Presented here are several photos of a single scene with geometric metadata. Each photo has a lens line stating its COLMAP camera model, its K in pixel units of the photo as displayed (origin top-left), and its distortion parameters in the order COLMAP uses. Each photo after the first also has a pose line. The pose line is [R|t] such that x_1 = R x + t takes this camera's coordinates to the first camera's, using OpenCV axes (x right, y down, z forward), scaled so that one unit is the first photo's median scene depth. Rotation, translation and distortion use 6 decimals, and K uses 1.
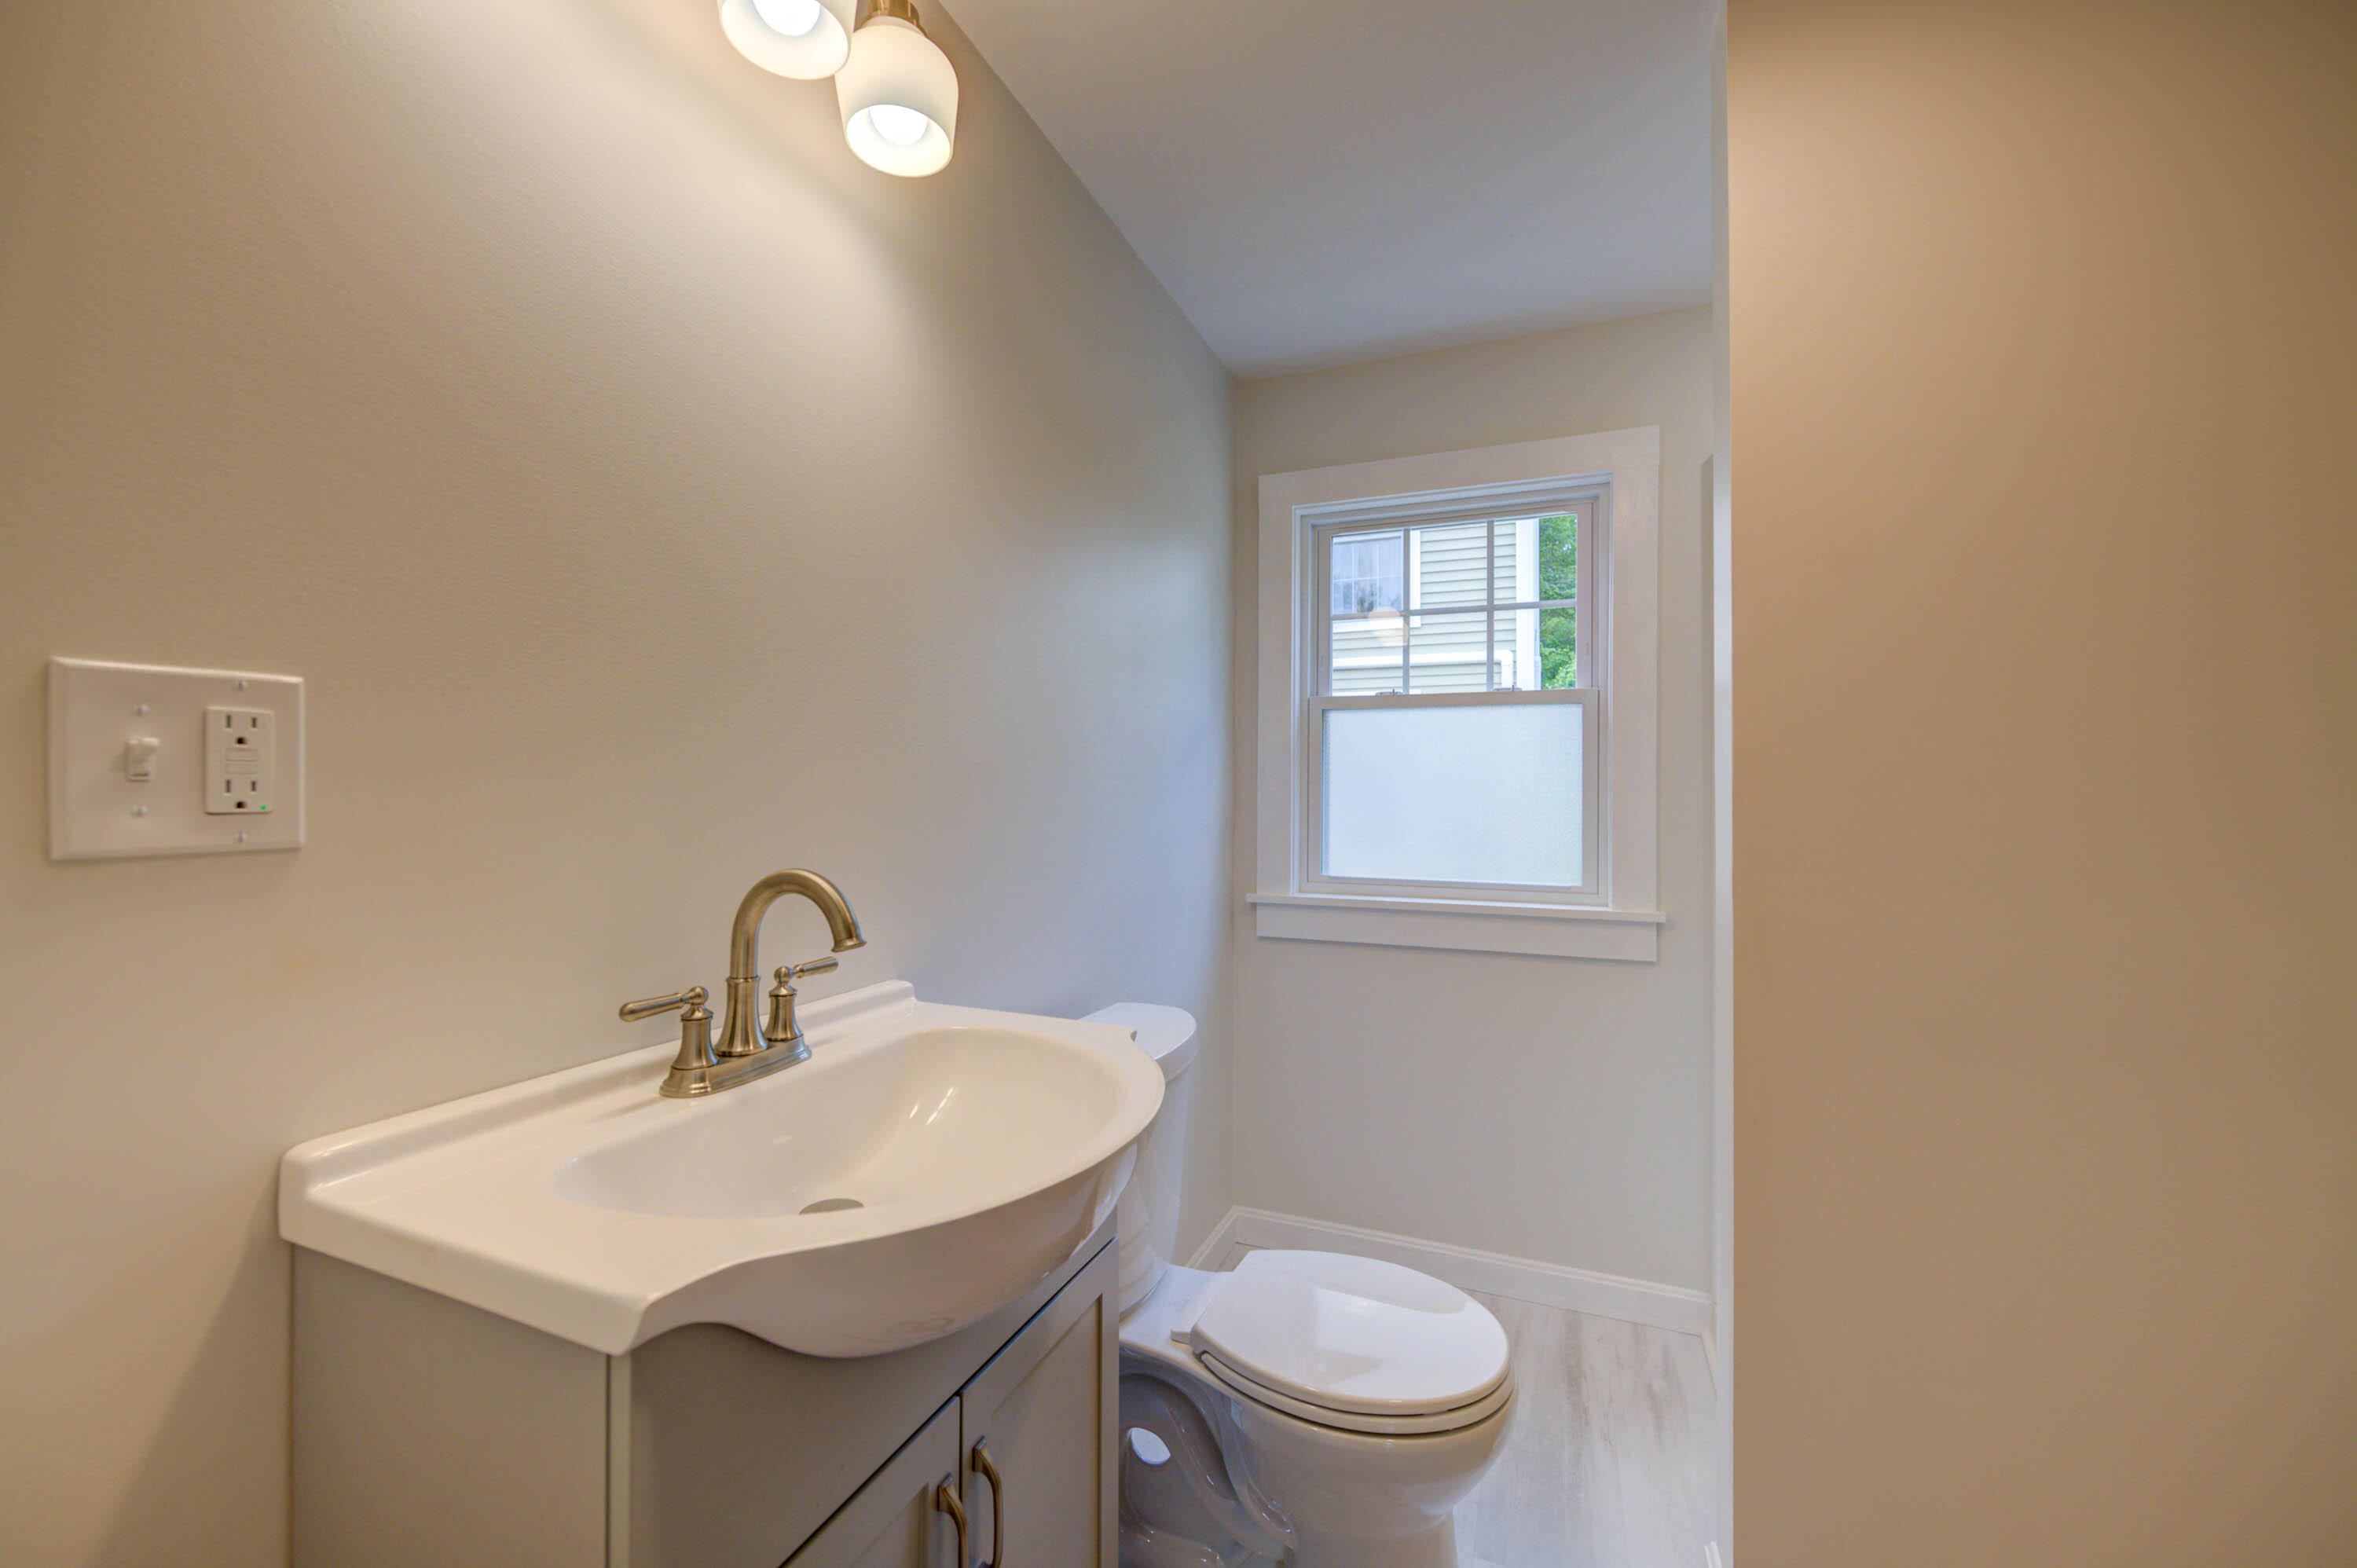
lens RADIAL K [[927.2, 0, 1166.2], [0, 927.2, 799.9], [0, 0, 1]] dist [-0.000999, -0.000162]
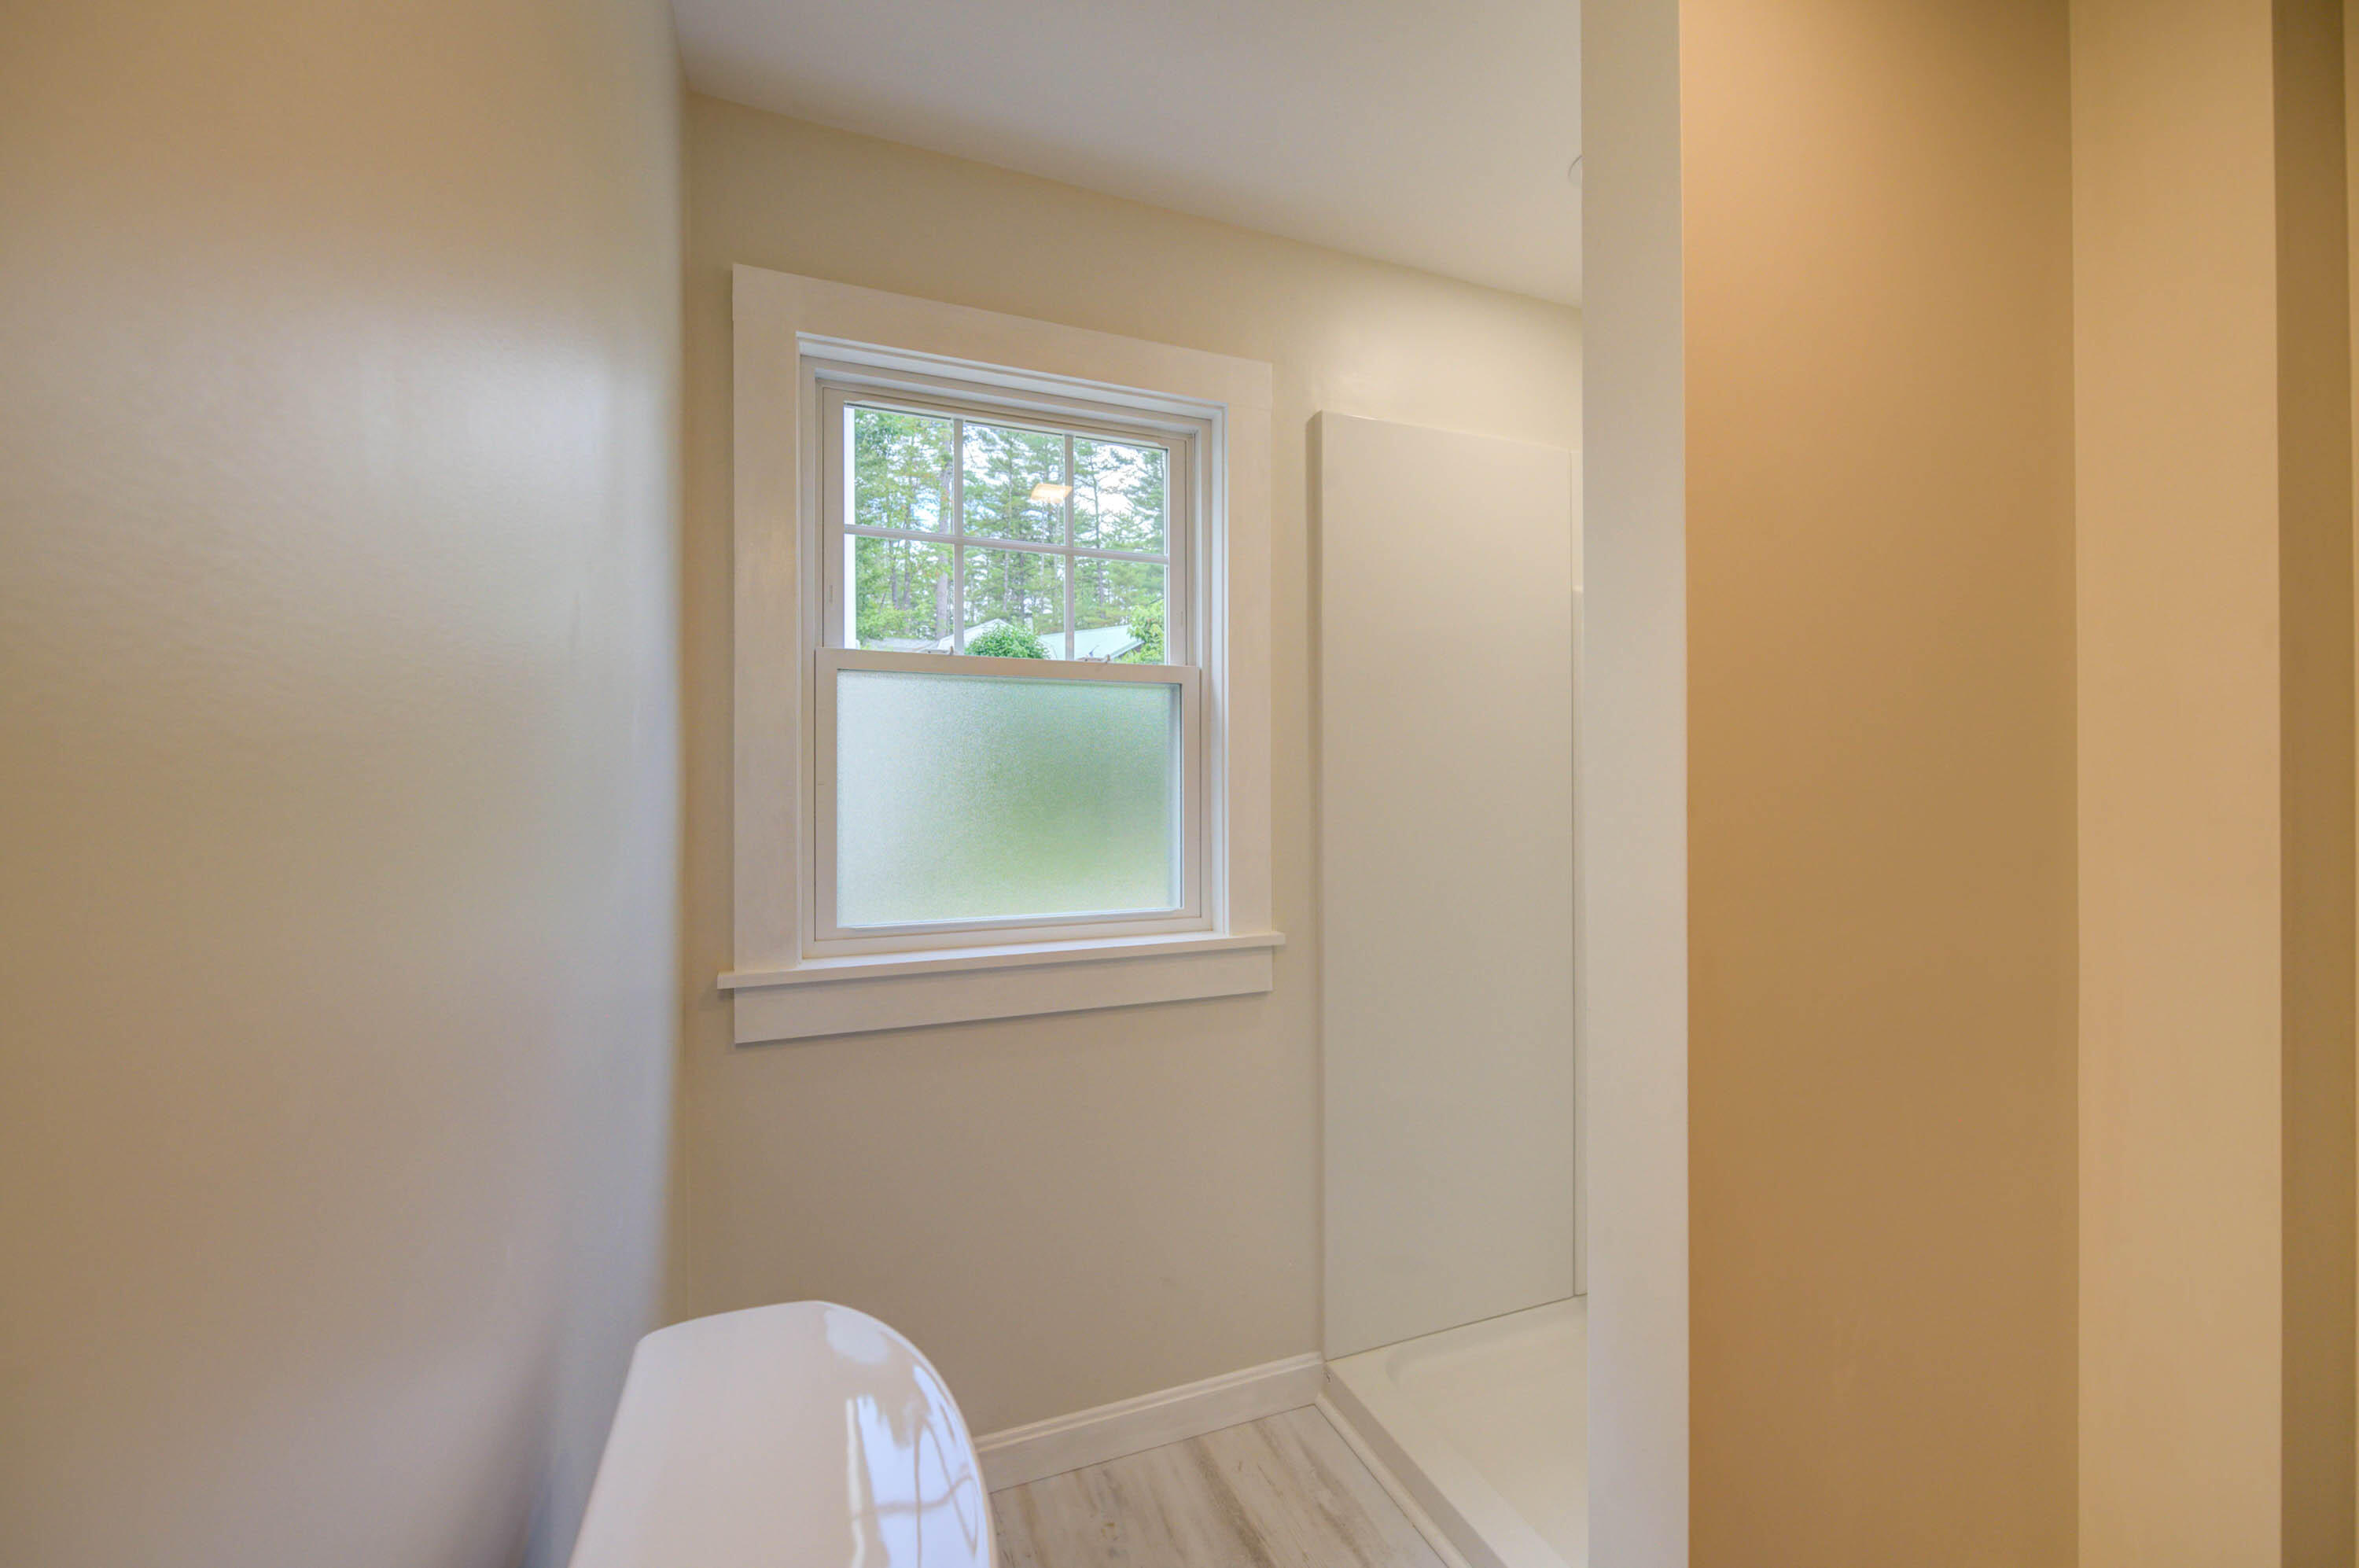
lens RADIAL K [[941.3, 0, 1174.2], [0, 941.3, 784.6], [0, 0, 1]] dist [-0.001203, -0.000703]
pose [[0.706158, -0.009516, 0.707990, -0.130087], [0.009584, 0.999947, 0.003881, -0.018075], [-0.707989, 0.004045, 0.706212, 0.386763]]
